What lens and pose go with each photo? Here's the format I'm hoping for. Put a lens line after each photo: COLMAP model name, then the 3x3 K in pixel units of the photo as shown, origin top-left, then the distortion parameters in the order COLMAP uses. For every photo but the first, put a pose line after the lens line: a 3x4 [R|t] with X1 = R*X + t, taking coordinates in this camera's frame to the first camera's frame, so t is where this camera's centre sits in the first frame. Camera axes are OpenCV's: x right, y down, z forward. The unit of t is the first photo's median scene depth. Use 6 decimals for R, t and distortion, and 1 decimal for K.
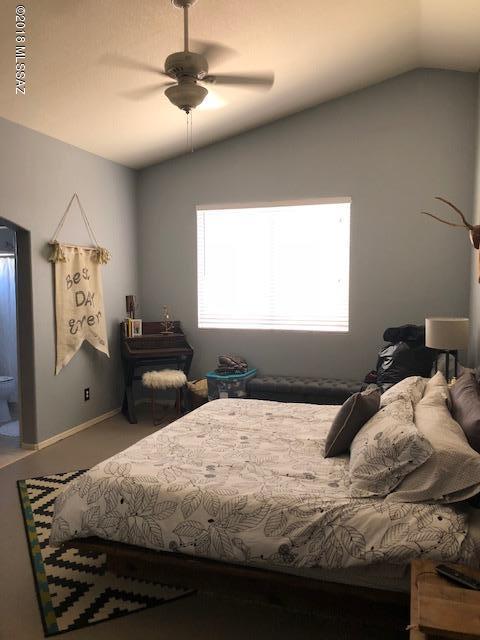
lens RADIAL K [[532.4, 0, 240.0], [0, 532.4, 320.0], [0, 0, 1]] dist [0.065730, 0.004456]
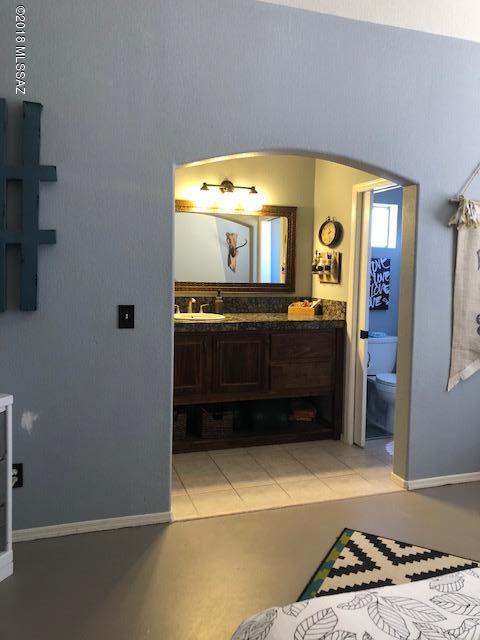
lens RADIAL K [[532.4, 0, 240.0], [0, 532.4, 320.0], [0, 0, 1]] dist [0.065730, 0.004456]
pose [[0.623833, 0.073691, -0.778076, 0.027162], [-0.082212, 0.996209, 0.028436, 0.013332], [0.777222, 0.046228, 0.627527, 0.361475]]
